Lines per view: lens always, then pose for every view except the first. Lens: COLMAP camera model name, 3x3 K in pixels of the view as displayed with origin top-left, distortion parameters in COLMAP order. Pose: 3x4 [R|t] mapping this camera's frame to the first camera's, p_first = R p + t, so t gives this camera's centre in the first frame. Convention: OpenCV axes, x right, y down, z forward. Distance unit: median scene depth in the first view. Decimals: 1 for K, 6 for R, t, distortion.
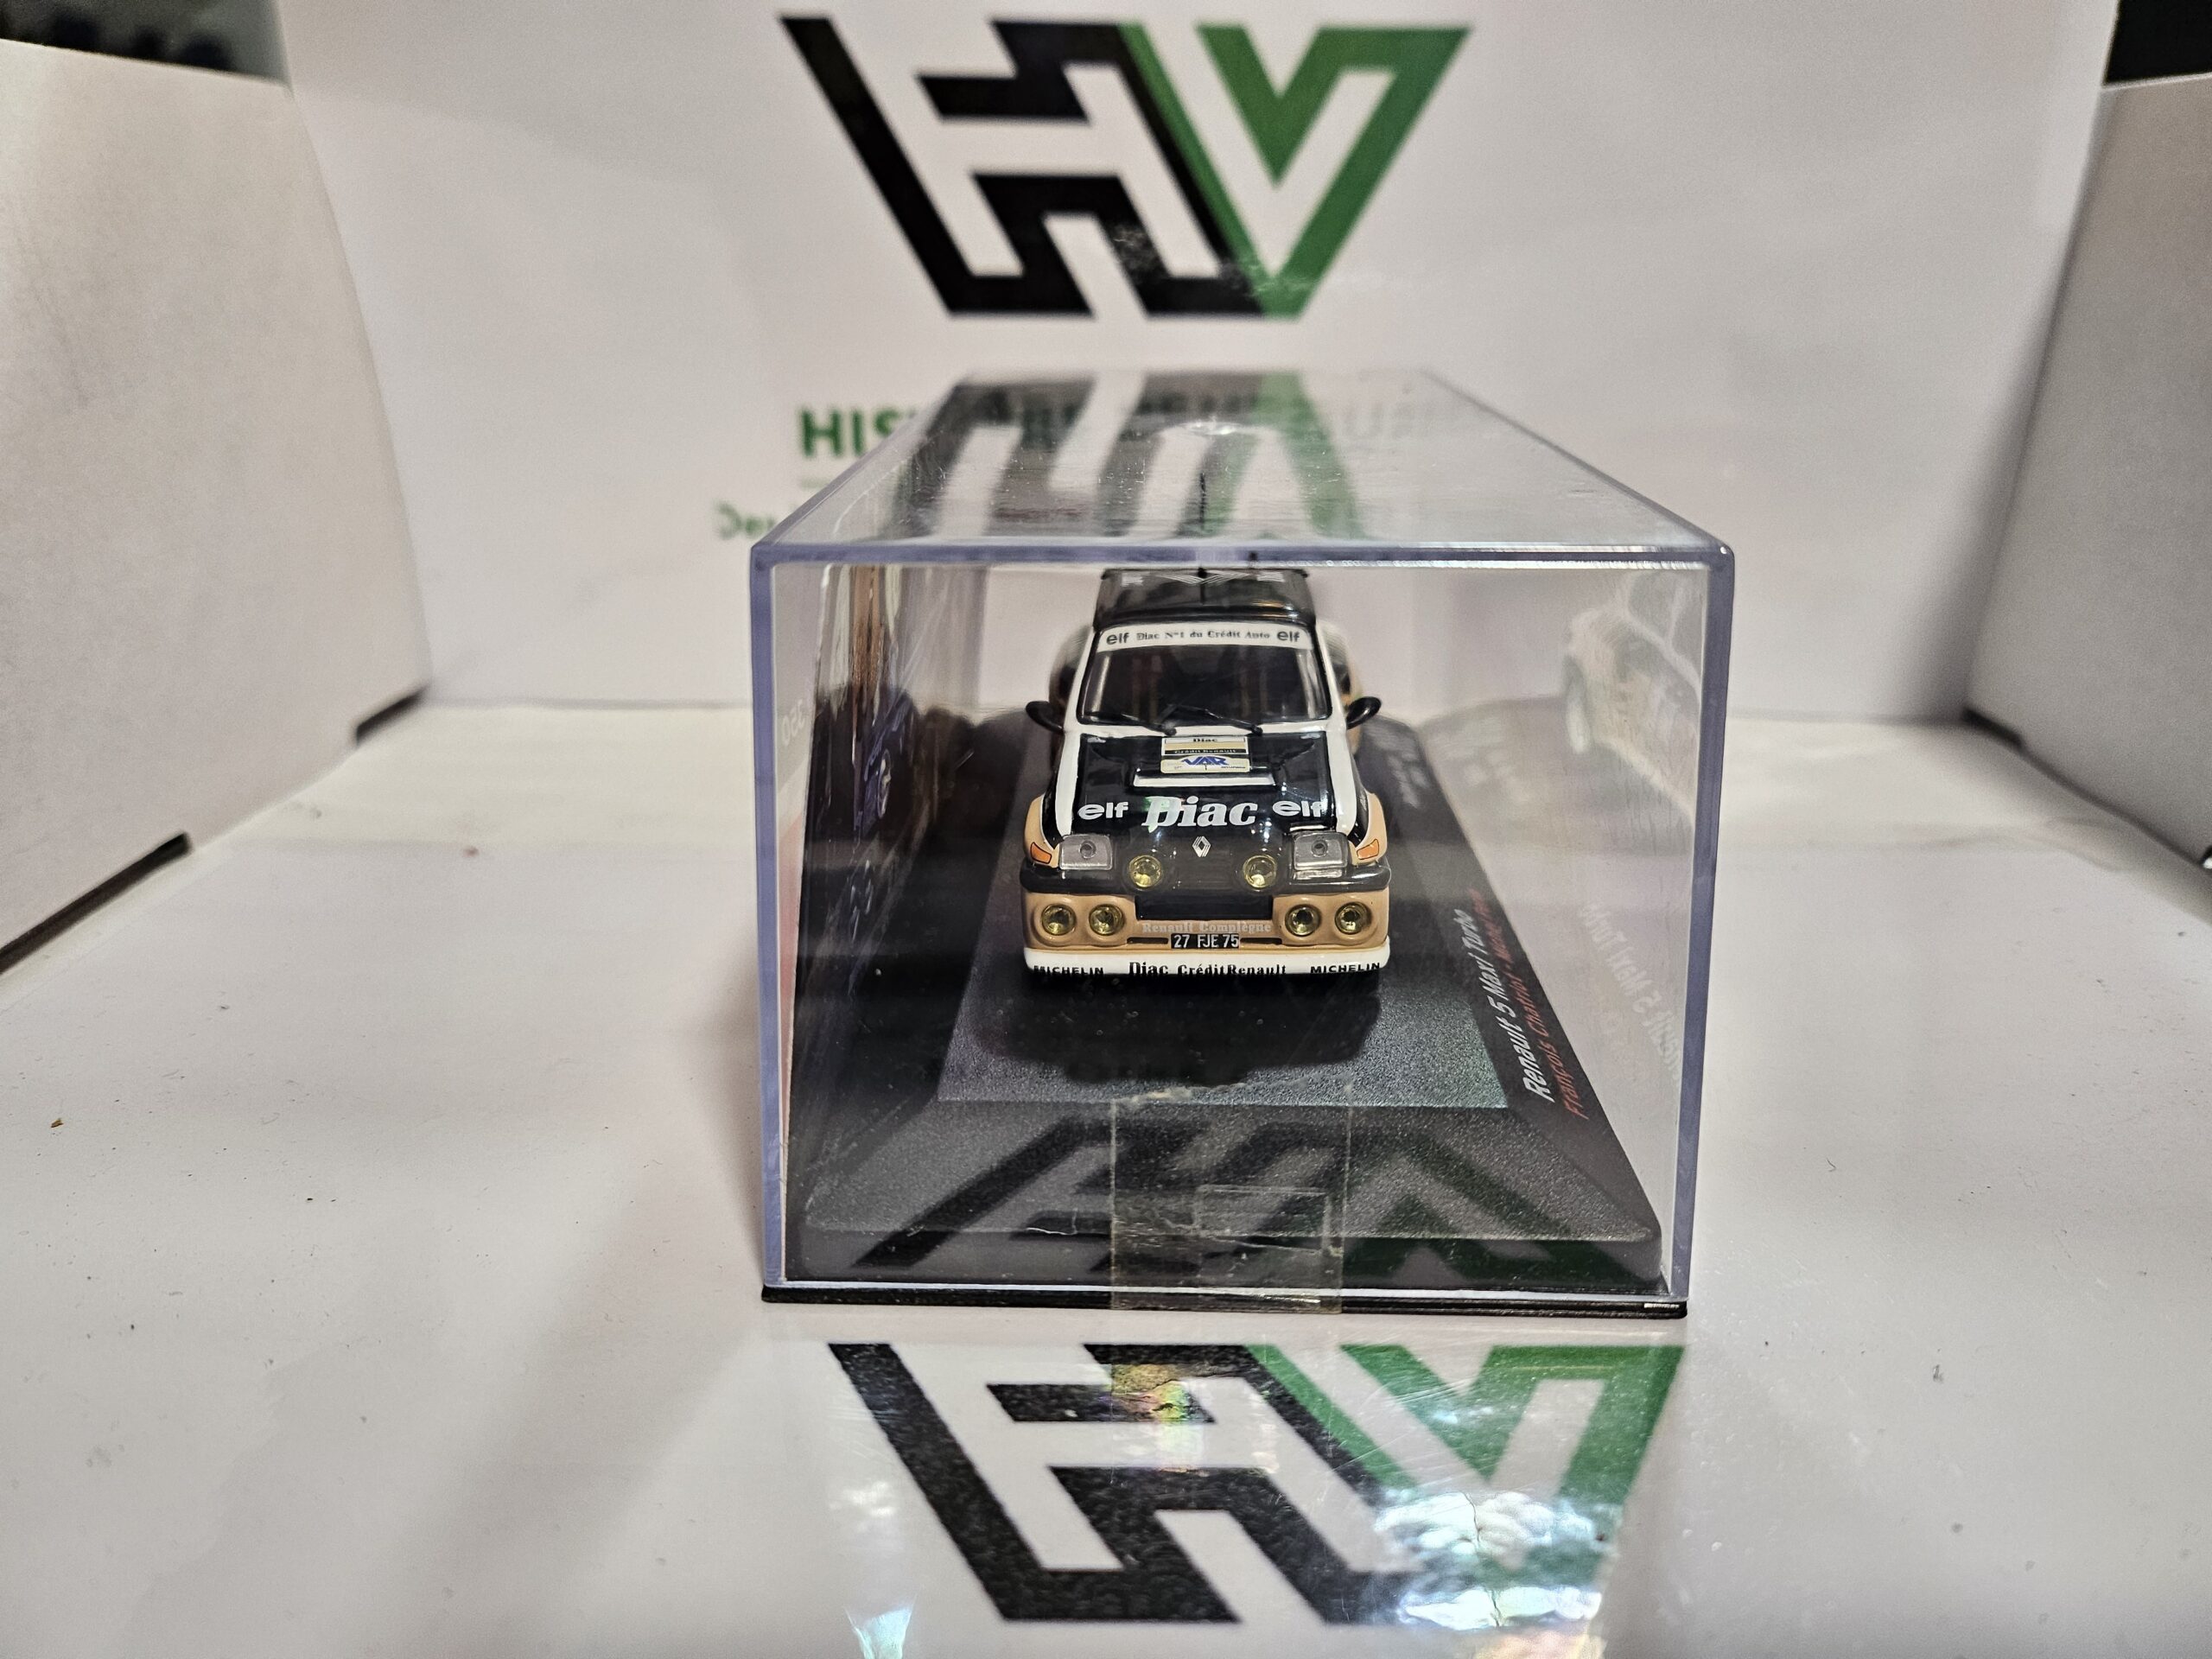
lens RADIAL K [[1541.1, 0, 1137.3], [0, 1541.1, 833.8], [0, 0, 1]] dist [-0.032029, -0.002070]
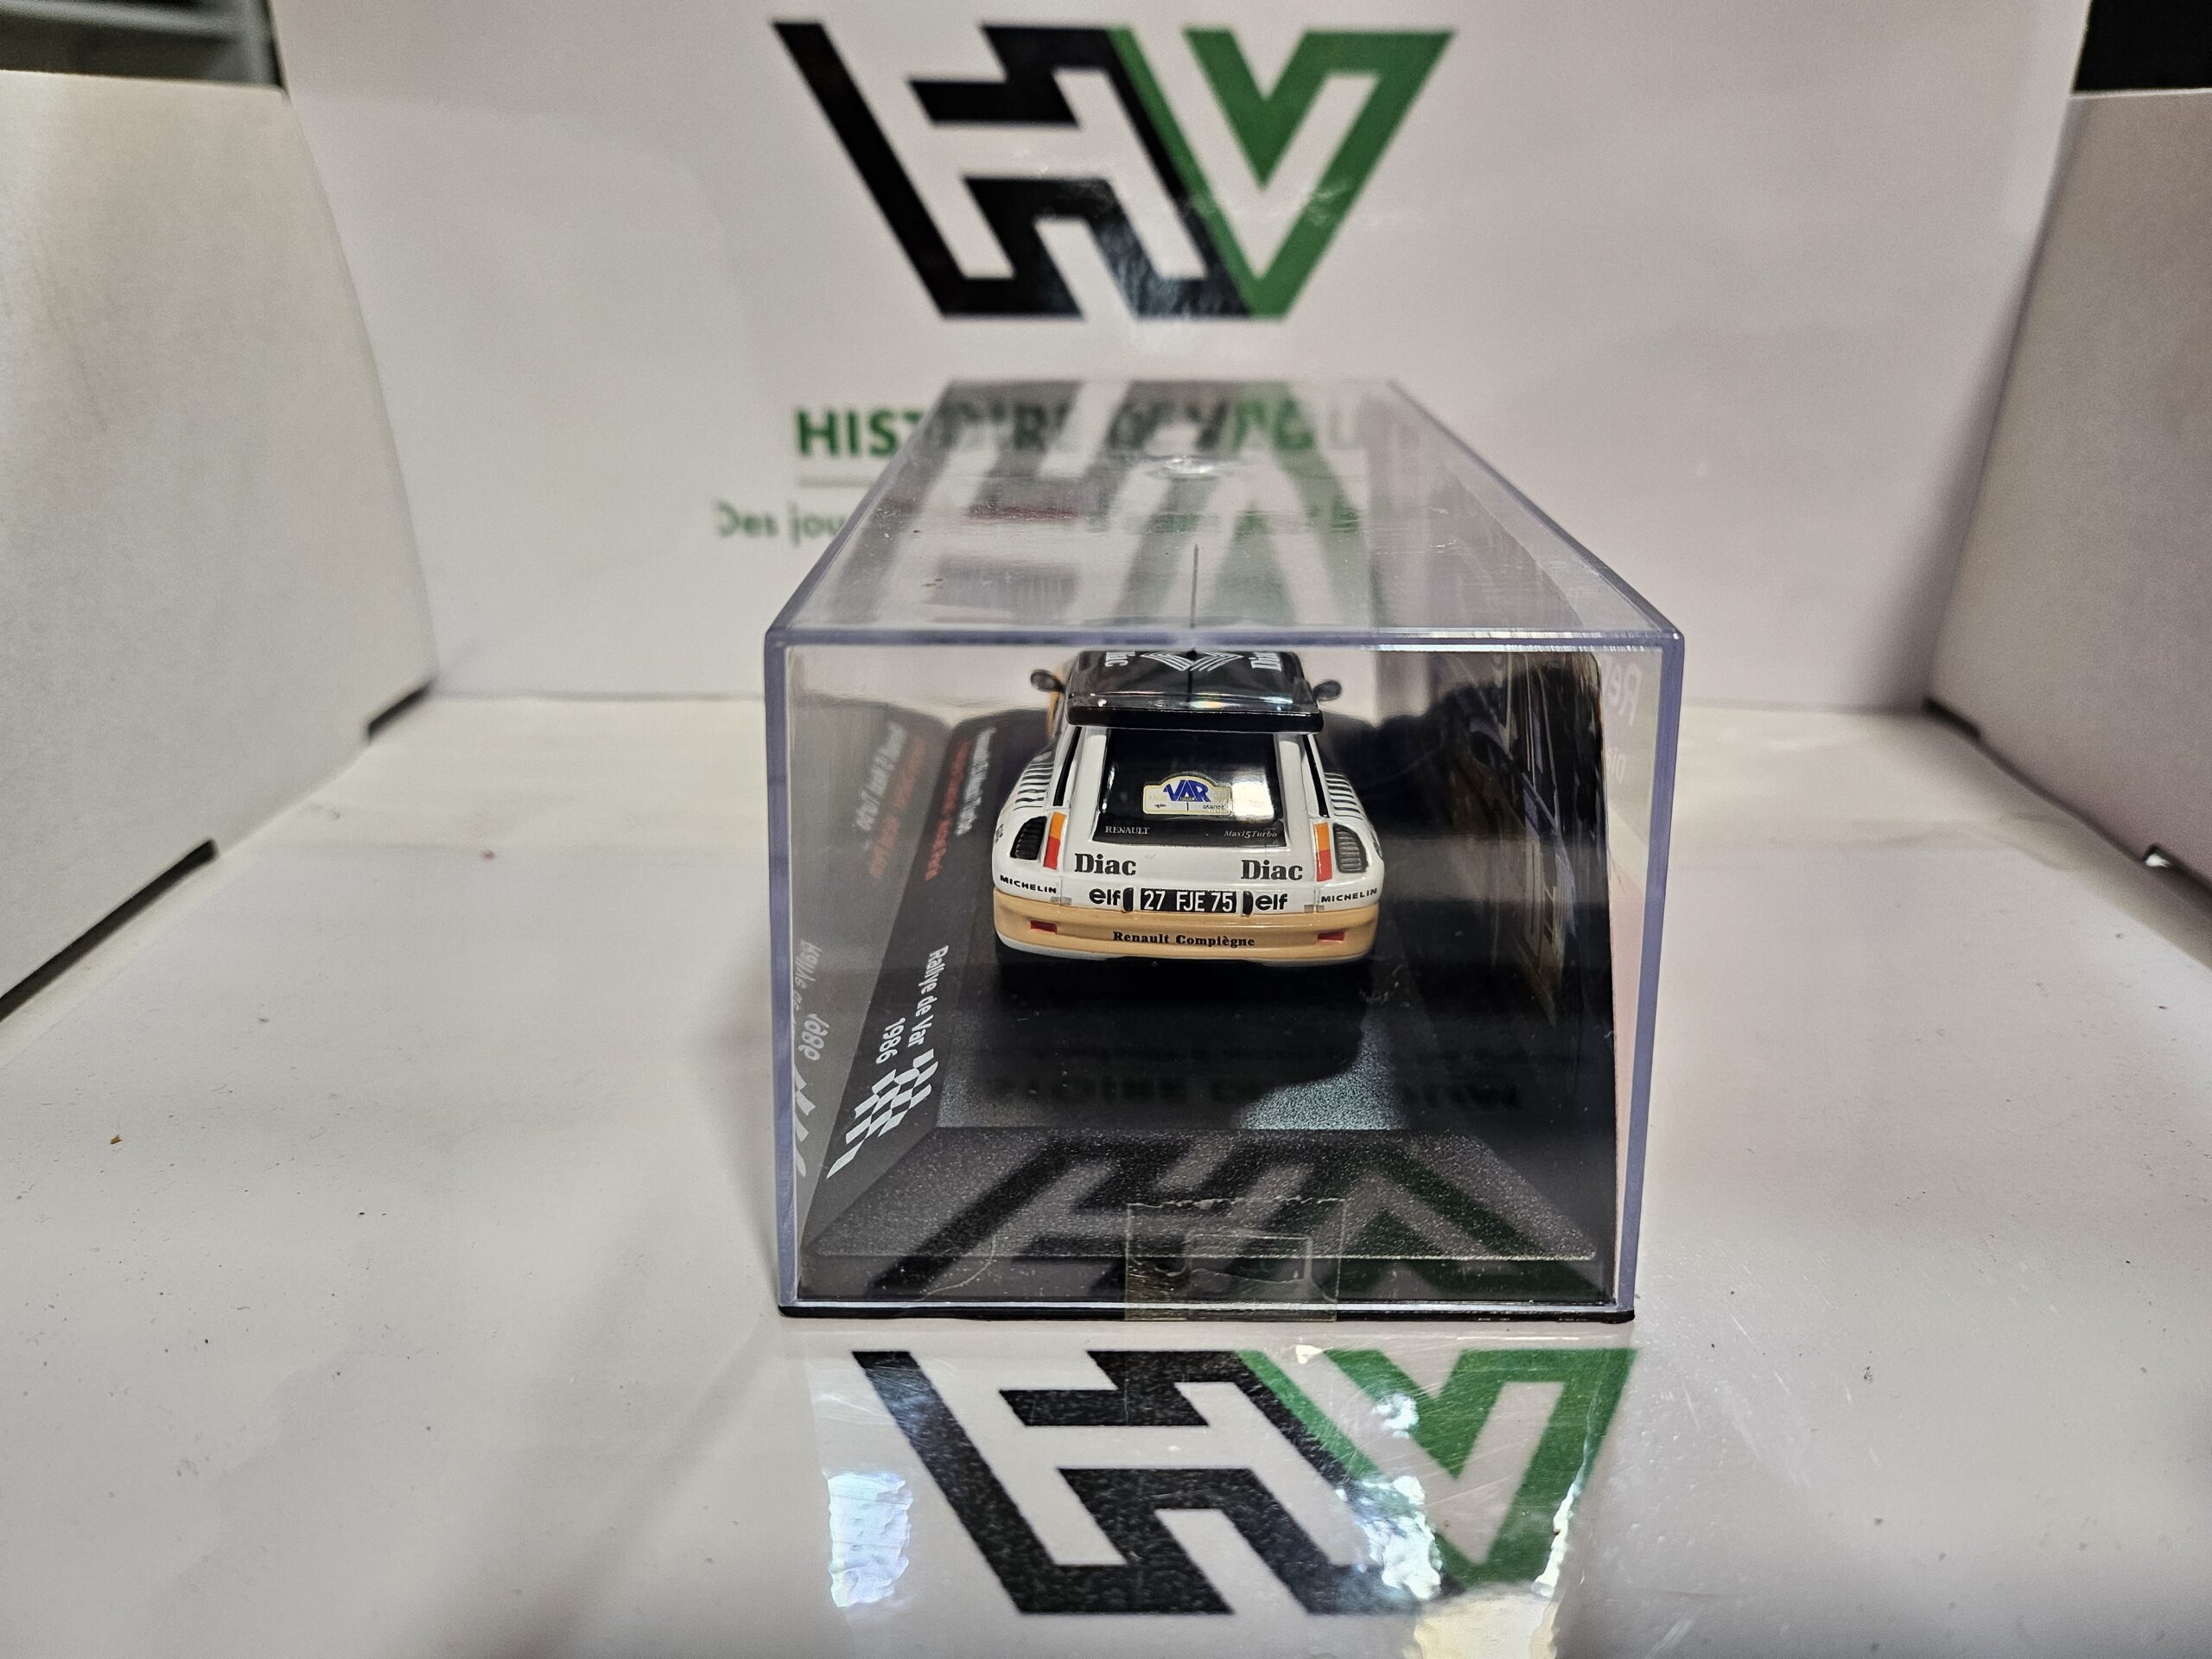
lens RADIAL K [[1541.1, 0, 1137.3], [0, 1541.1, 833.8], [0, 0, 1]] dist [-0.032029, -0.002070]
pose [[0.999940, -0.003972, 0.010210, -0.006364], [0.003498, 0.998930, 0.046116, -0.057786], [-0.010382, -0.046077, 0.998884, -0.048800]]
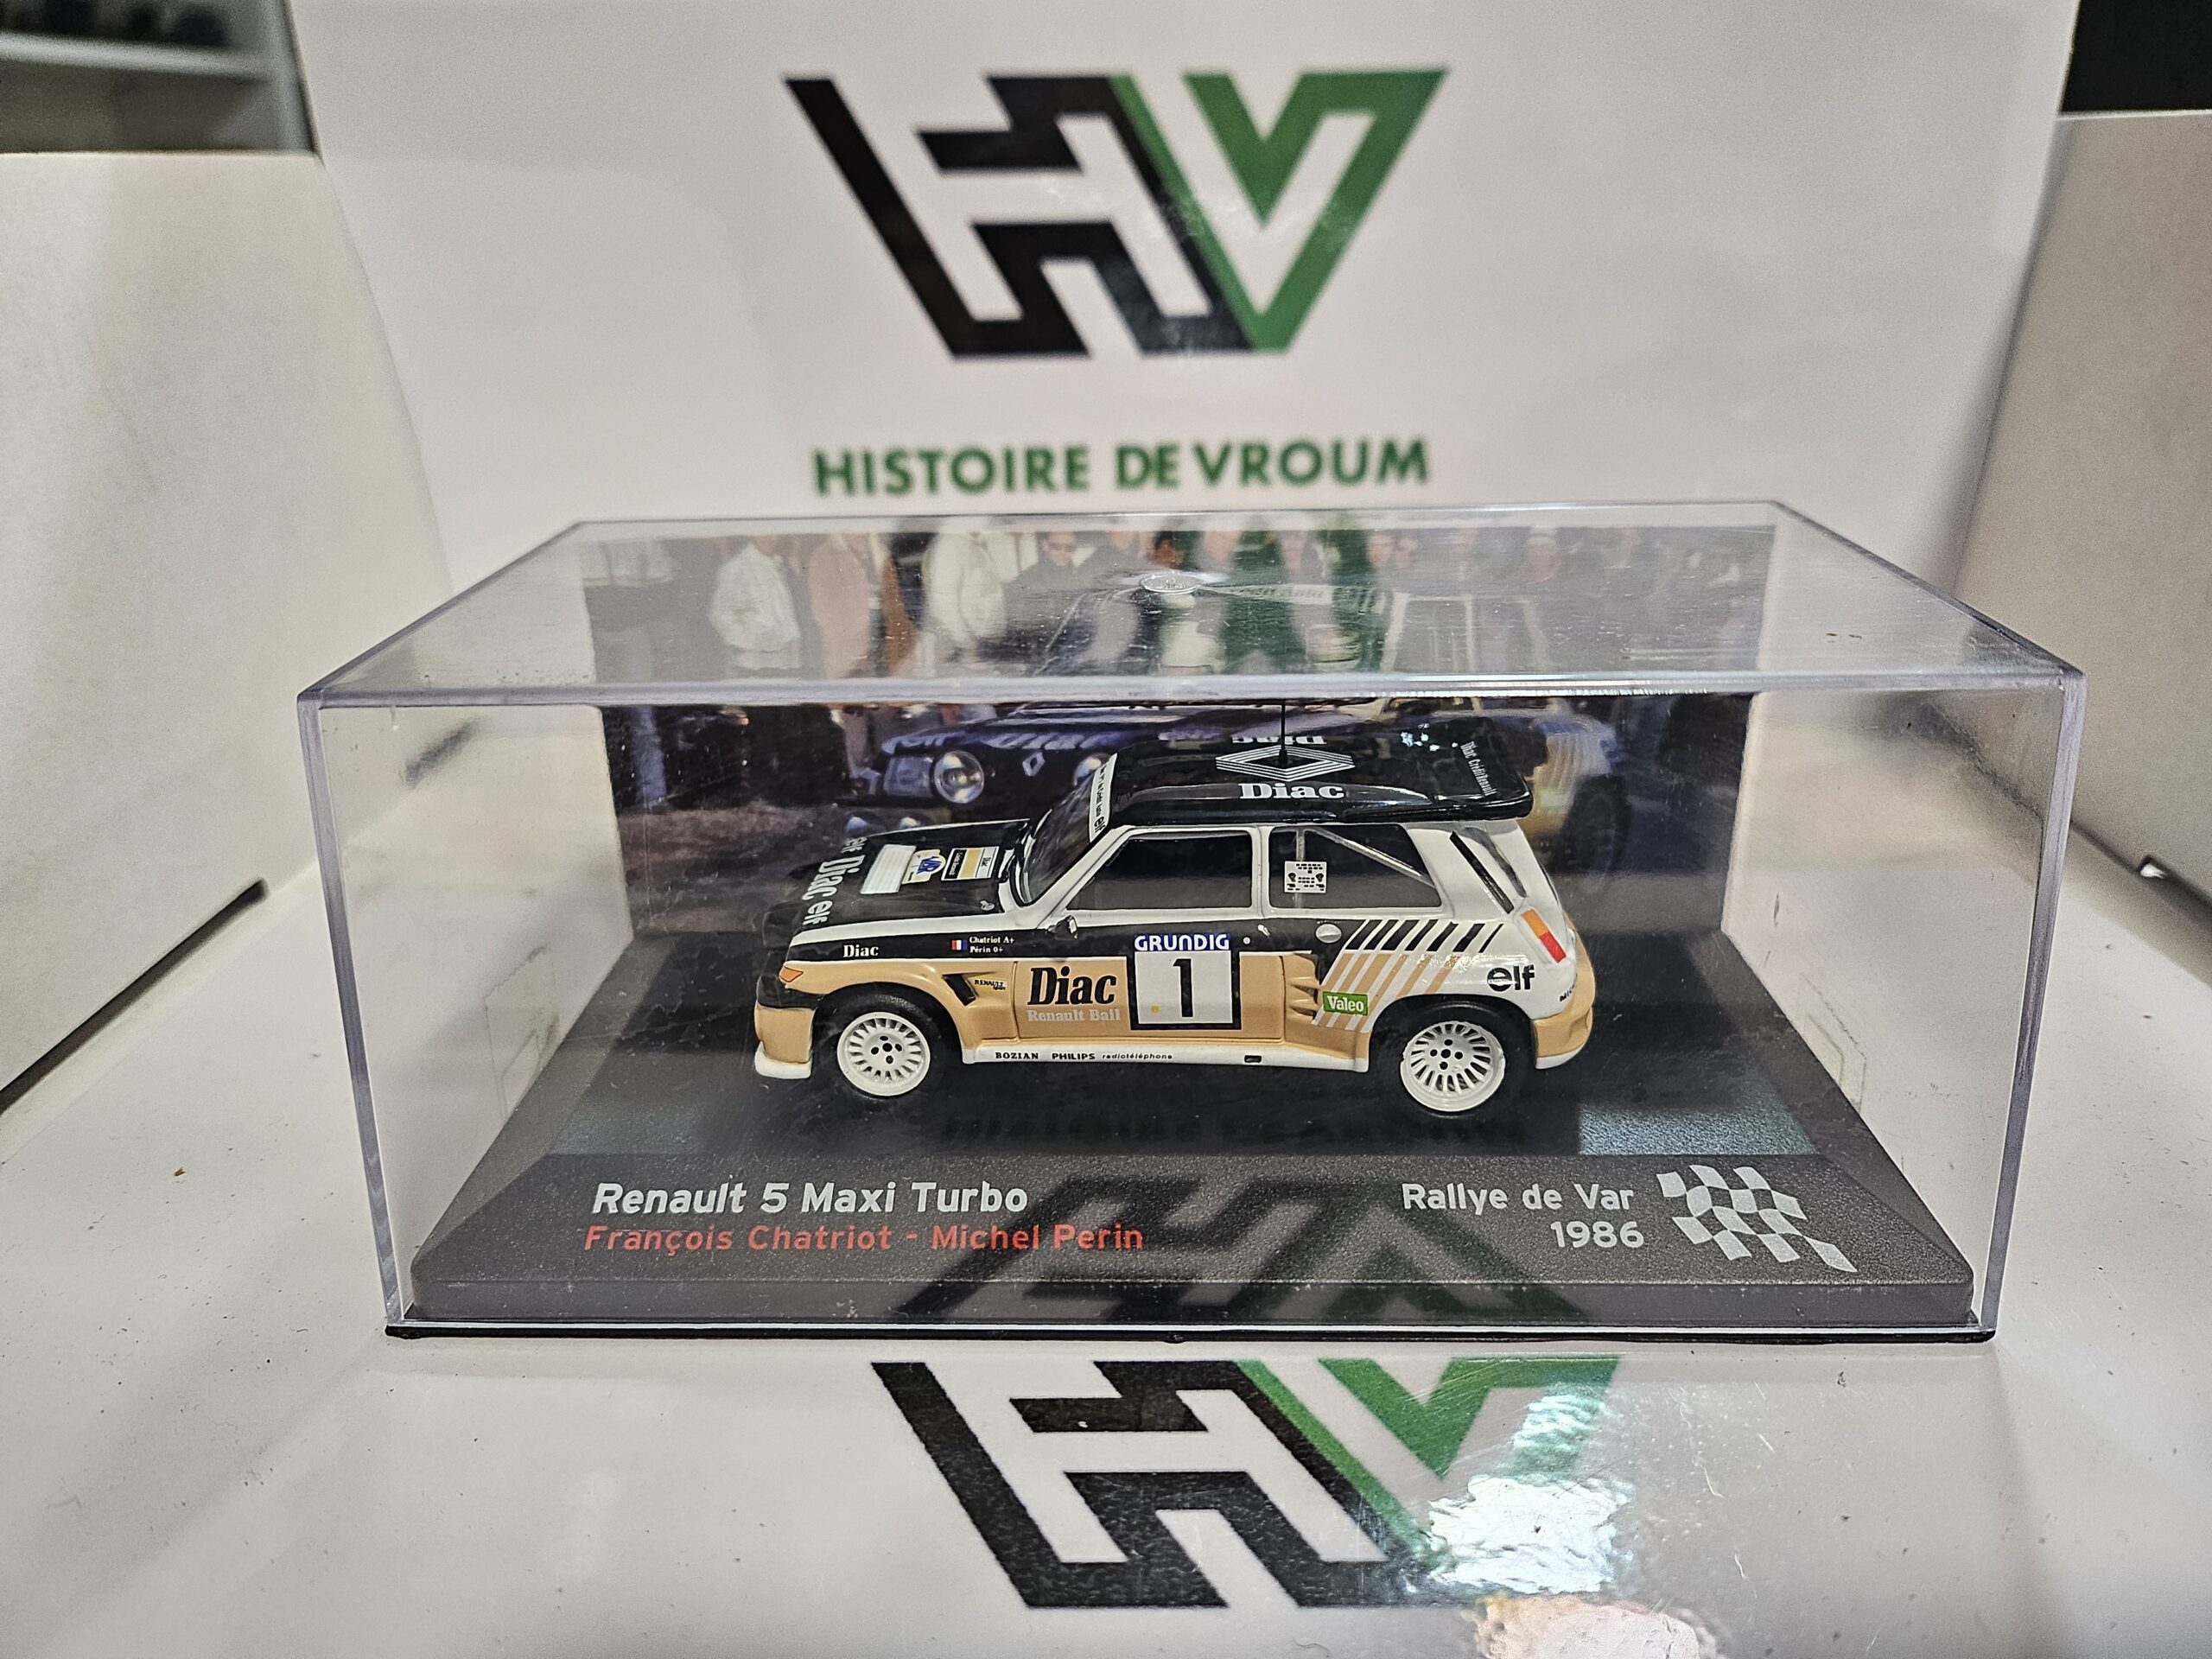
lens RADIAL K [[1554.1, 0, 1134.3], [0, 1554.1, 833.7], [0, 0, 1]] dist [-0.031103, -0.001519]
pose [[0.999731, -0.019187, -0.013000, 0.012434], [0.019691, 0.999010, 0.039880, -0.073701], [0.012222, -0.040125, 0.999120, -0.096316]]
